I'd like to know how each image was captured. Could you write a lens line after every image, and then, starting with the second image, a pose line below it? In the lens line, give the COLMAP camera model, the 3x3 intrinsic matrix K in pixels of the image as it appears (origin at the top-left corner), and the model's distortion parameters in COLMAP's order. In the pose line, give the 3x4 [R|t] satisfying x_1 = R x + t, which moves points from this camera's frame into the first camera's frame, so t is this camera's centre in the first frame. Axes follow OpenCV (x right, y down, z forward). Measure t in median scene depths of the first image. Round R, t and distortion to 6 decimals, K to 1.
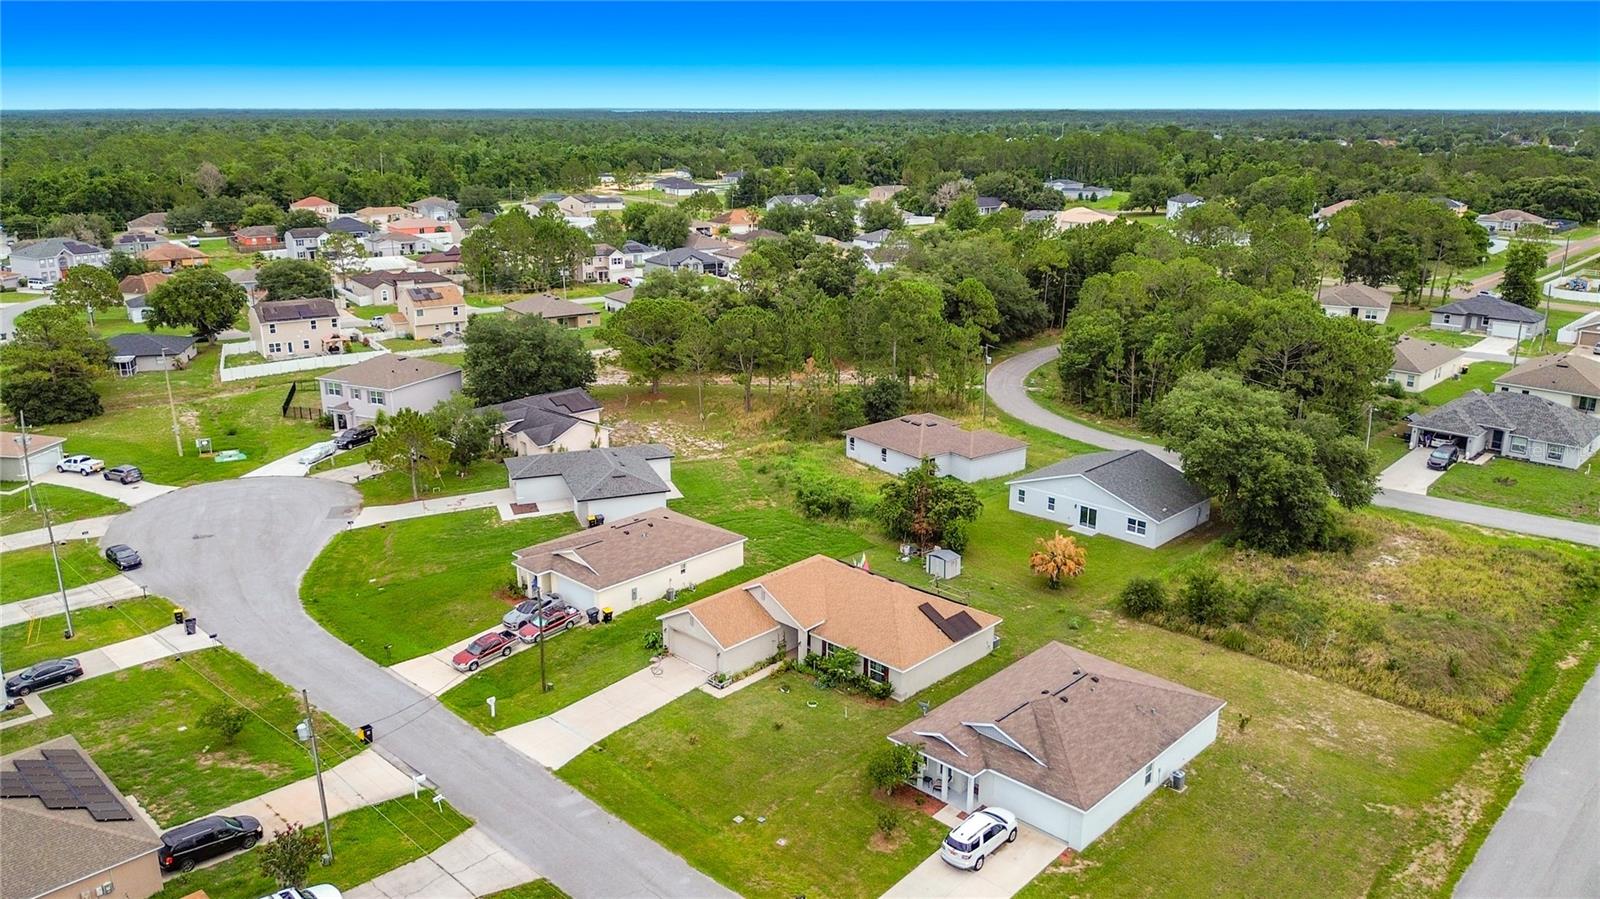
lens RADIAL K [[1180.0, 0, 793.7], [0, 1180.0, 443.8], [0, 0, 1]] dist [0.070571, -0.140972]
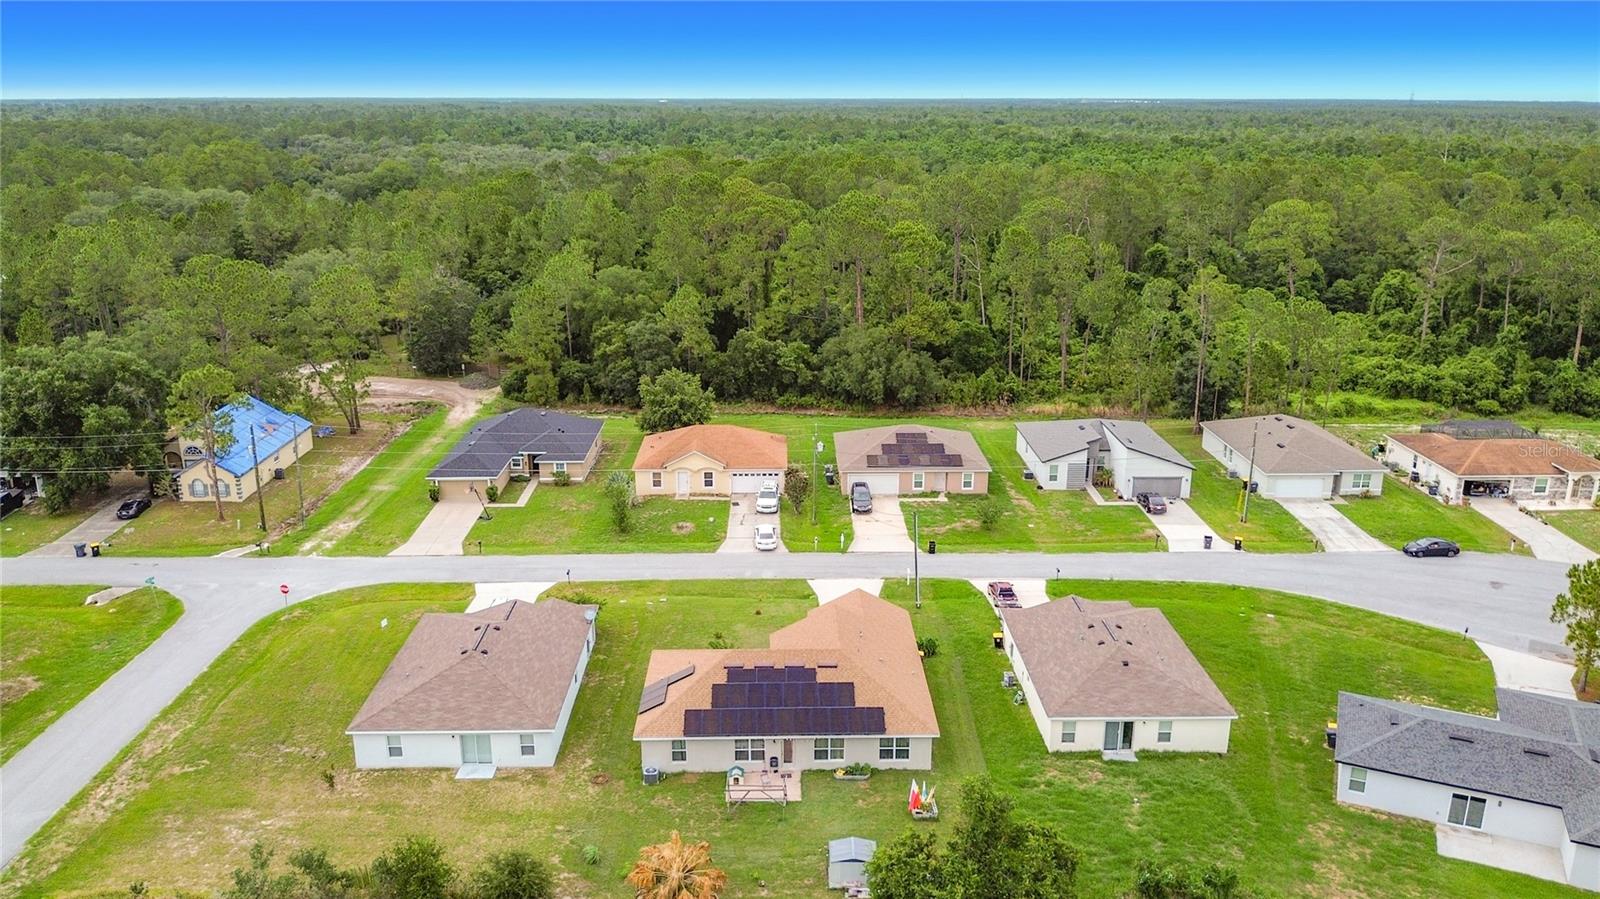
lens RADIAL K [[1178.3, 0, 794.3], [0, 1178.3, 415.6], [0, 0, 1]] dist [0.037021, -0.065458]
pose [[-0.706536, 0.183123, -0.683574, 0.480627], [-0.194642, 0.878399, 0.436496, -0.331651], [0.680384, 0.441452, -0.584977, 1.137776]]
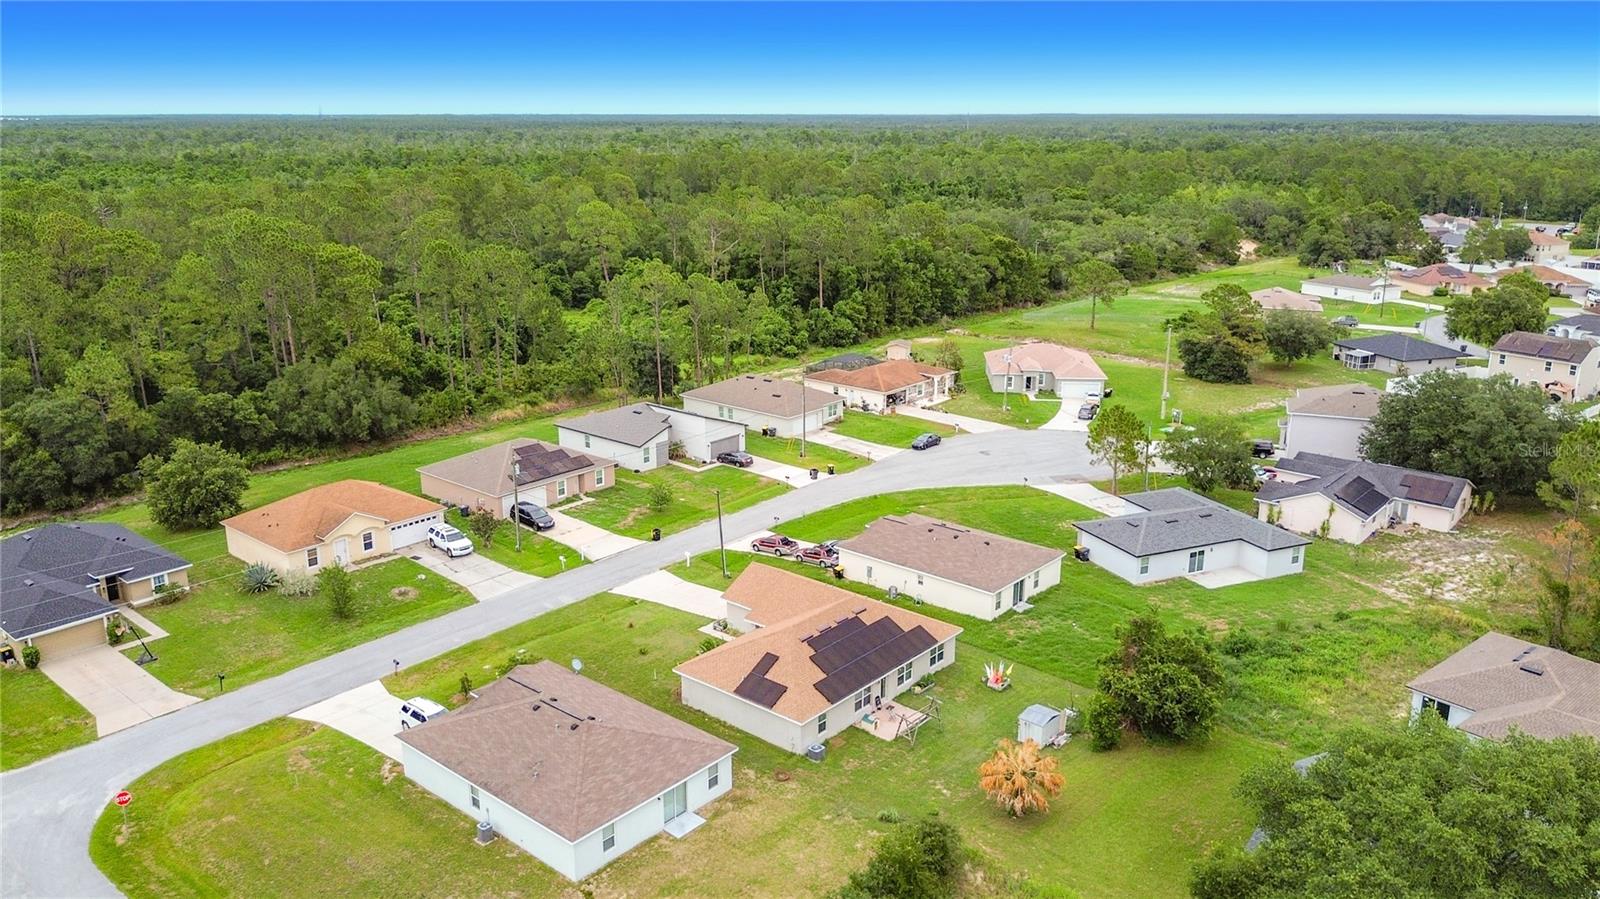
lens RADIAL K [[1185.2, 0, 800.0], [0, 1185.2, 449.5], [0, 0, 1]] dist [0.075468, -0.141004]
pose [[0.063755, 0.272449, -0.960056, 0.735589], [-0.274939, 0.929579, 0.245542, -0.189757], [0.959345, 0.248303, 0.134172, 0.654381]]
